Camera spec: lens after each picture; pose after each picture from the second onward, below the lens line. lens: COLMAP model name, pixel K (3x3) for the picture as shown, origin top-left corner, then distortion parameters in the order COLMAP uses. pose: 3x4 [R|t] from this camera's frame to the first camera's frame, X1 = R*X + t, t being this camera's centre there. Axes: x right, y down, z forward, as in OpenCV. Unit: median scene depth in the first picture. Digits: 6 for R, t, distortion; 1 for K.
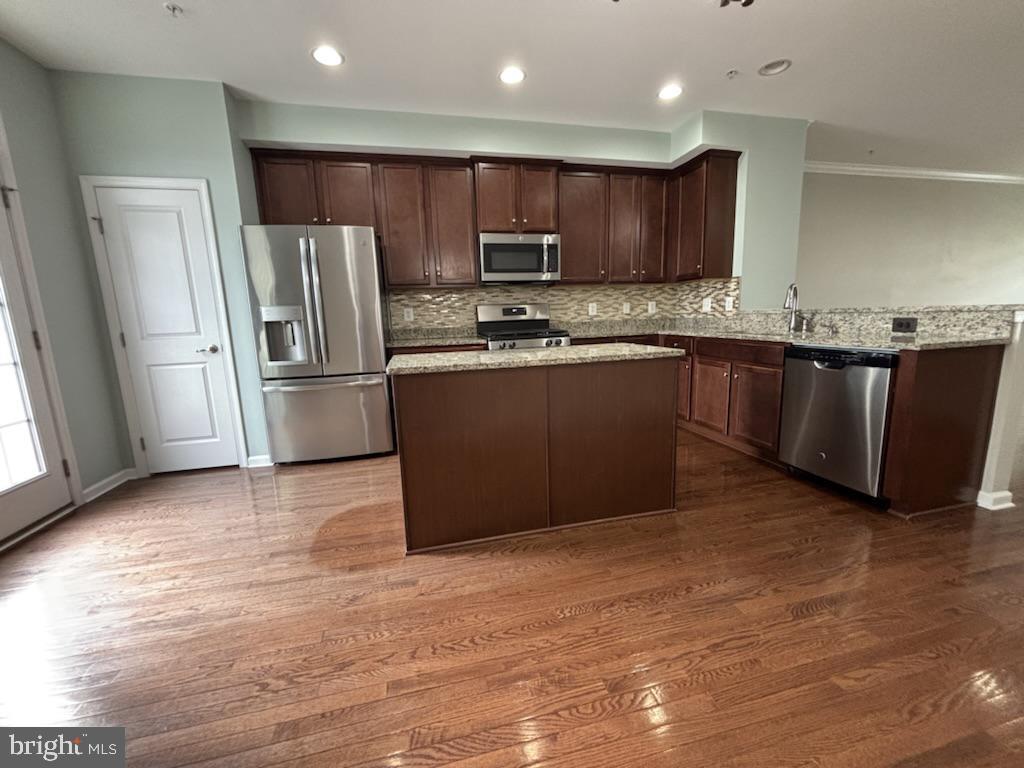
lens RADIAL K [[410.5, 0, 512.1], [0, 410.5, 385.0], [0, 0, 1]] dist [0.002765, -0.001065]
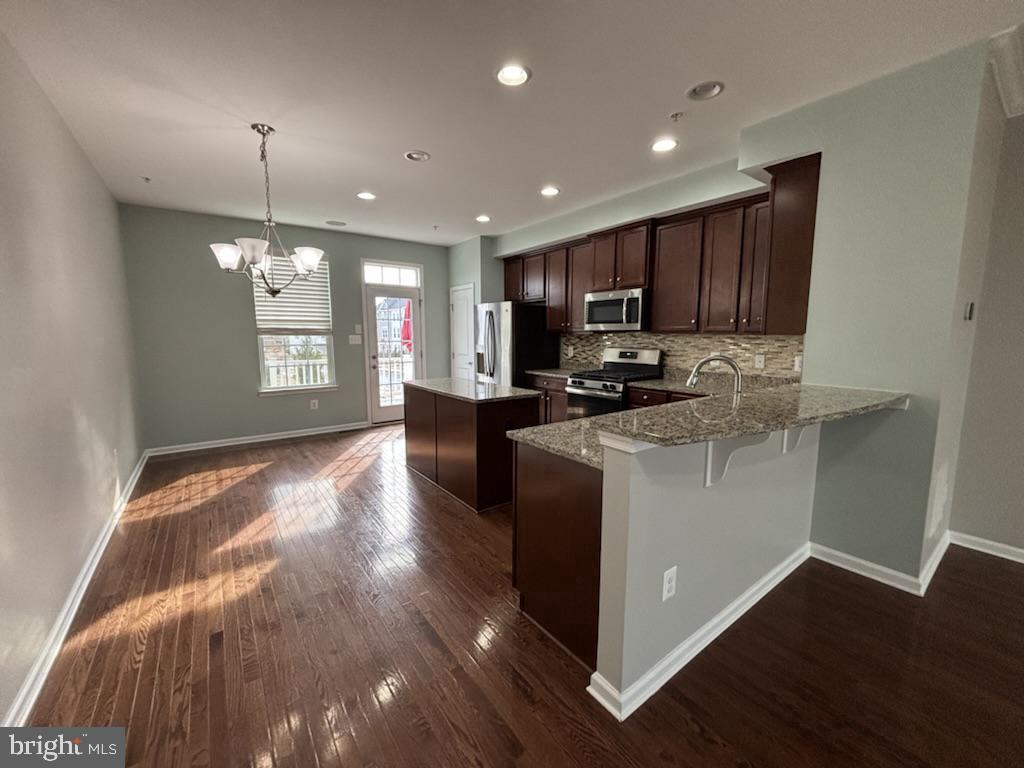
lens RADIAL K [[410.5, 0, 510.4], [0, 410.5, 383.1], [0, 0, 1]] dist [0.002765, -0.001065]
pose [[0.385619, 0.145844, -0.911059, 1.157146], [-0.168300, 0.981980, 0.085962, -0.187155], [0.907179, 0.120182, 0.403216, 0.345350]]
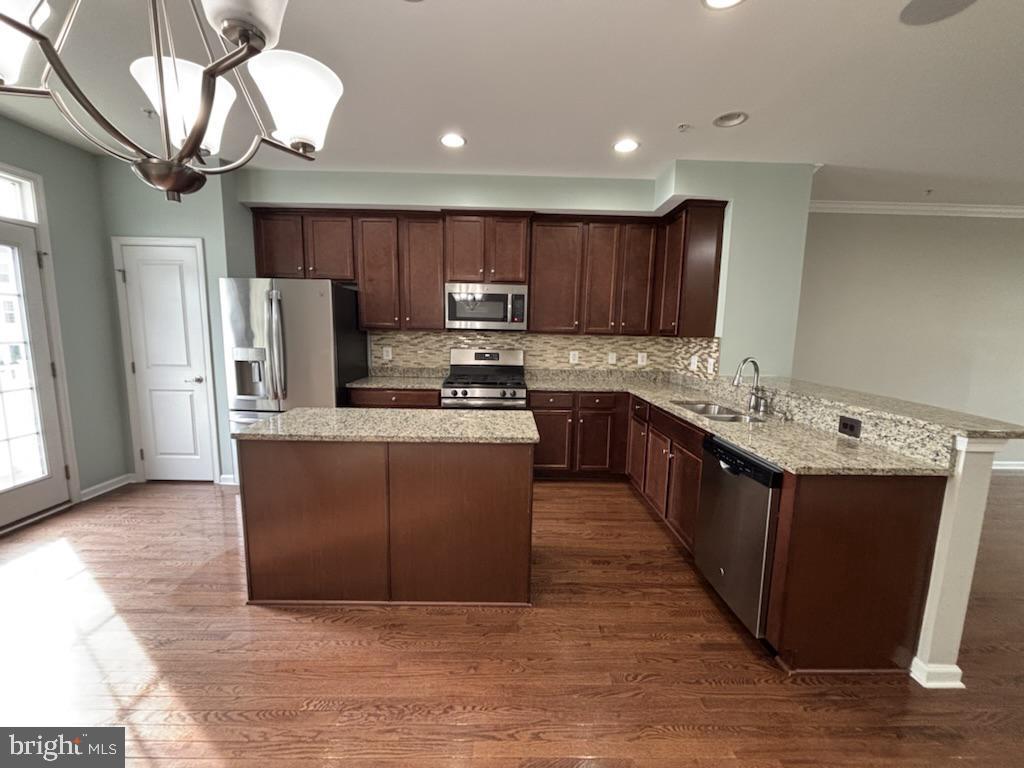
lens RADIAL K [[410.5, 0, 511.7], [0, 410.5, 385.2], [0, 0, 1]] dist [0.002765, -0.001065]
pose [[0.974127, 0.081667, -0.210731, 0.360489], [-0.088626, 0.995781, -0.023777, -0.115711], [0.207901, 0.041838, 0.977255, 0.043445]]
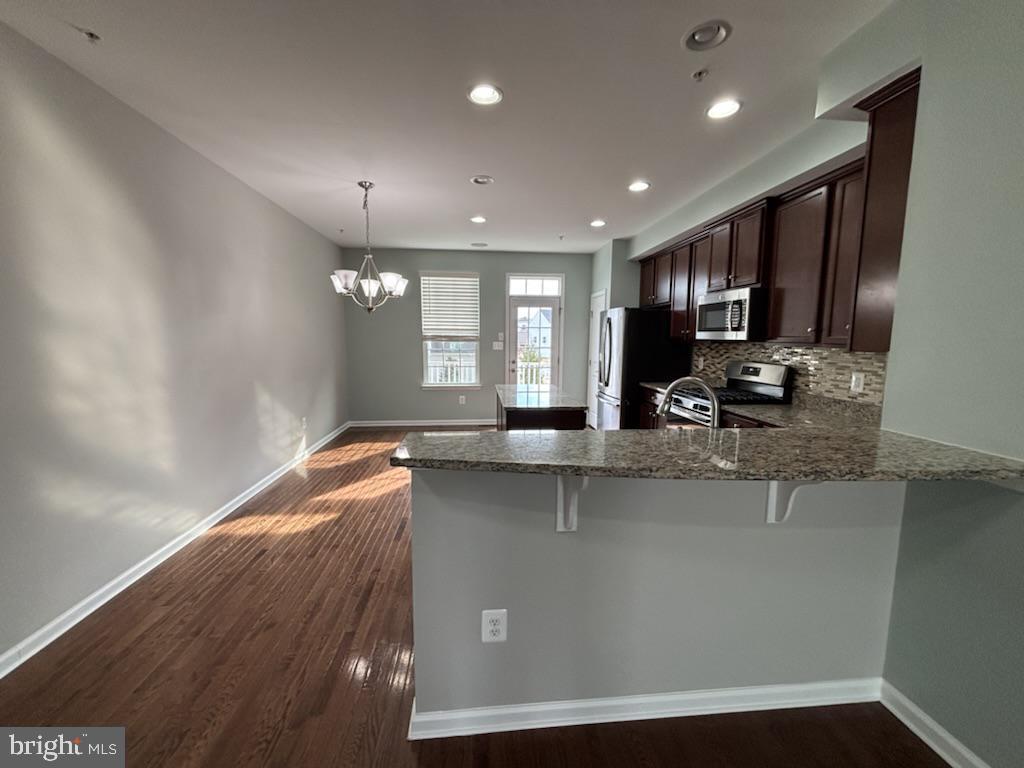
lens RADIAL K [[410.5, 0, 511.0], [0, 410.5, 383.5], [0, 0, 1]] dist [0.002765, -0.001065]
pose [[-0.151319, 0.144192, -0.977912, 1.213209], [-0.167792, 0.971200, 0.169165, -0.276601], [0.974140, 0.189684, -0.122767, 0.781624]]
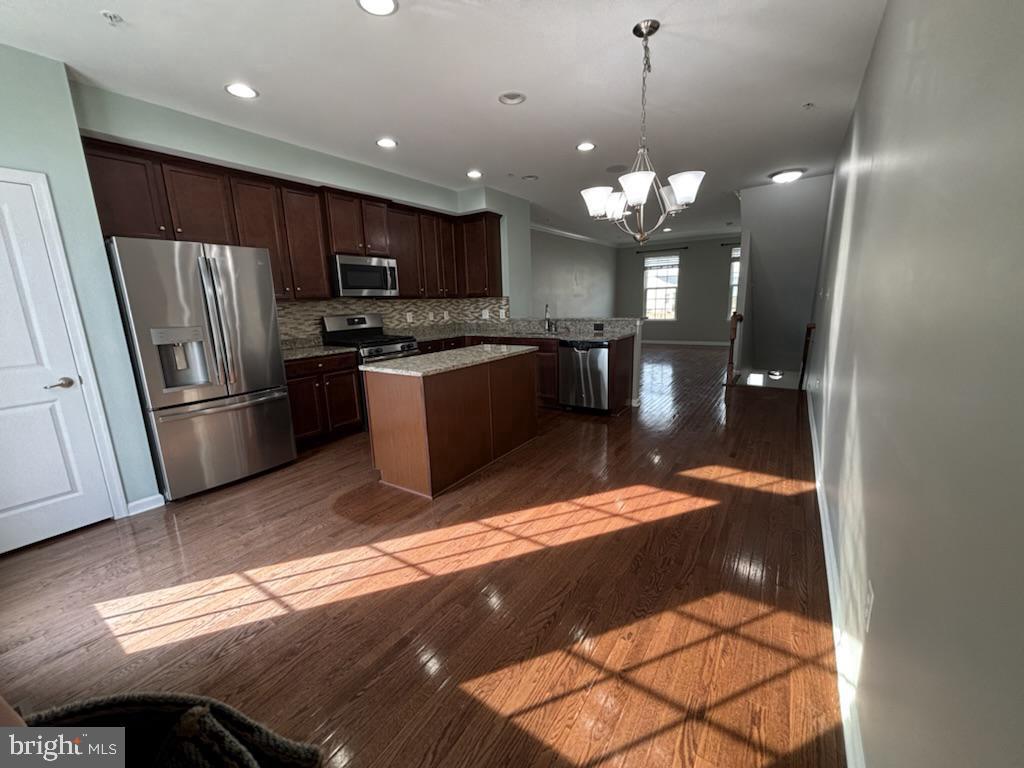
lens RADIAL K [[410.5, 0, 514.0], [0, 410.5, 384.4], [0, 0, 1]] dist [0.002765, -0.001065]
pose [[0.735818, -0.126700, 0.665221, -0.581981], [0.120906, 0.991137, 0.055037, -0.020448], [-0.666299, 0.039932, 0.744615, -0.176087]]
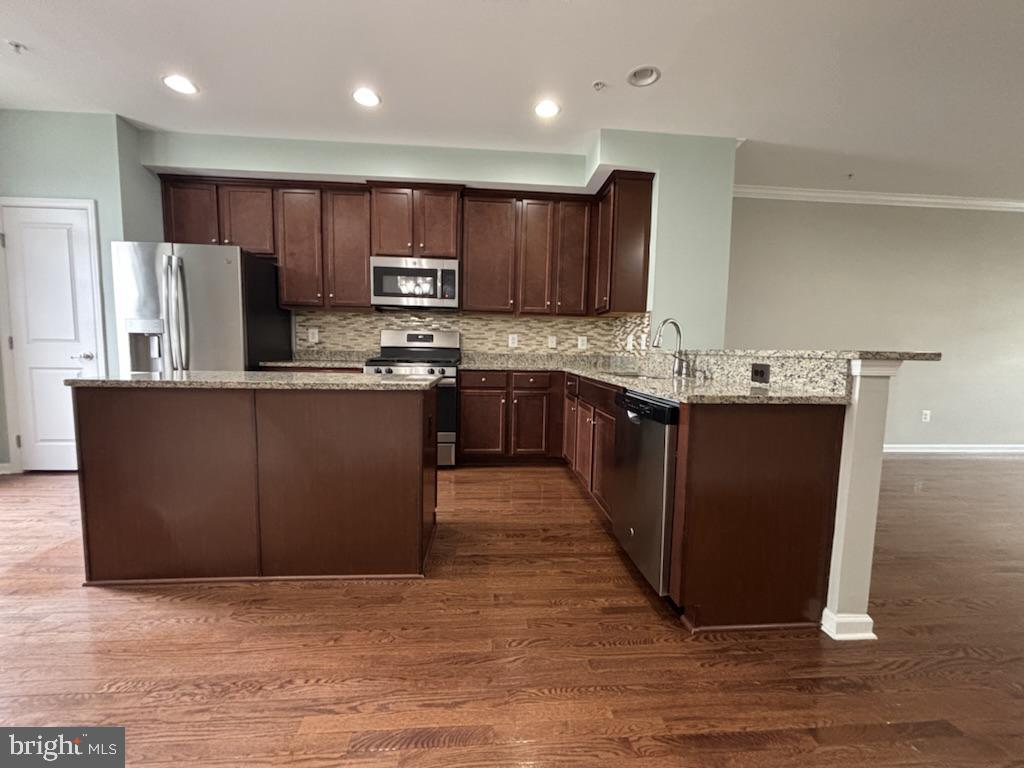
lens RADIAL K [[410.5, 0, 511.9], [0, 410.5, 385.5], [0, 0, 1]] dist [0.002765, -0.001065]
pose [[0.985397, 0.067952, -0.156128, 0.476720], [-0.080212, 0.994056, -0.073615, -0.021506], [0.150198, 0.085063, 0.984990, 0.126364]]
